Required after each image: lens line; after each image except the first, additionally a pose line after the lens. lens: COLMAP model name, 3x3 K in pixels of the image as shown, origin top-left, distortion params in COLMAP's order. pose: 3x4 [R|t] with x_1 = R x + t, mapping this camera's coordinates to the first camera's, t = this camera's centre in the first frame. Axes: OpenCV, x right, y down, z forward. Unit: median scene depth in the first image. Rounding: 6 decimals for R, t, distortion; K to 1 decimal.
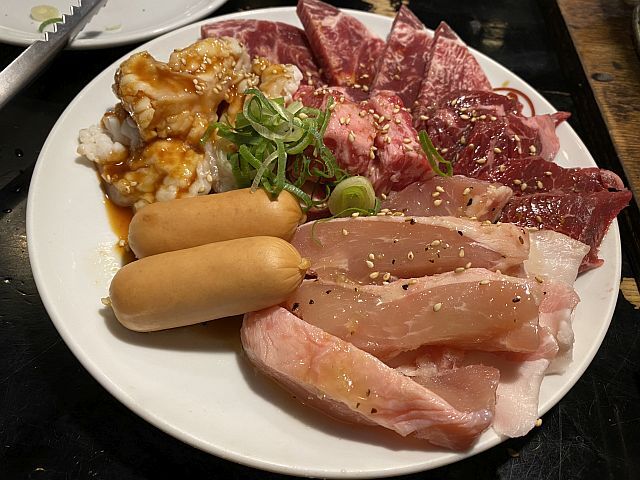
lens RADIAL K [[493.9, 0, 320.0], [0, 493.9, 237.5], [0, 0, 1]] dist [0.001574, -0.000322]
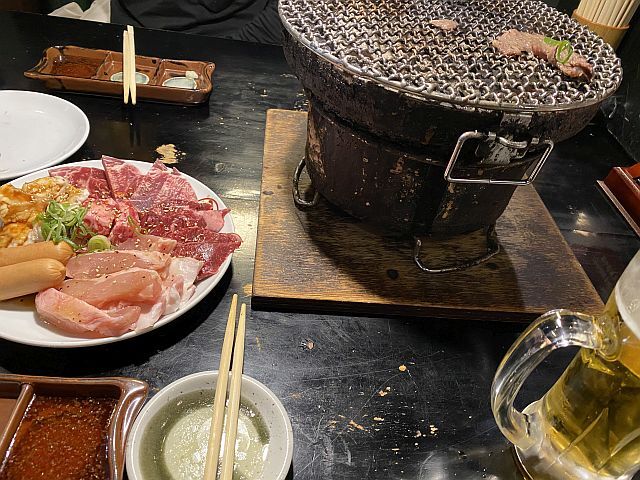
lens RADIAL K [[493.9, 0, 319.2], [0, 493.9, 242.4], [0, 0, 1]] dist [0.001574, -0.000322]
pose [[0.994474, -0.024259, 0.102145, 0.802253], [0.046001, 0.975256, -0.216241, 0.421454], [-0.094372, 0.219744, 0.970982, -1.223538]]
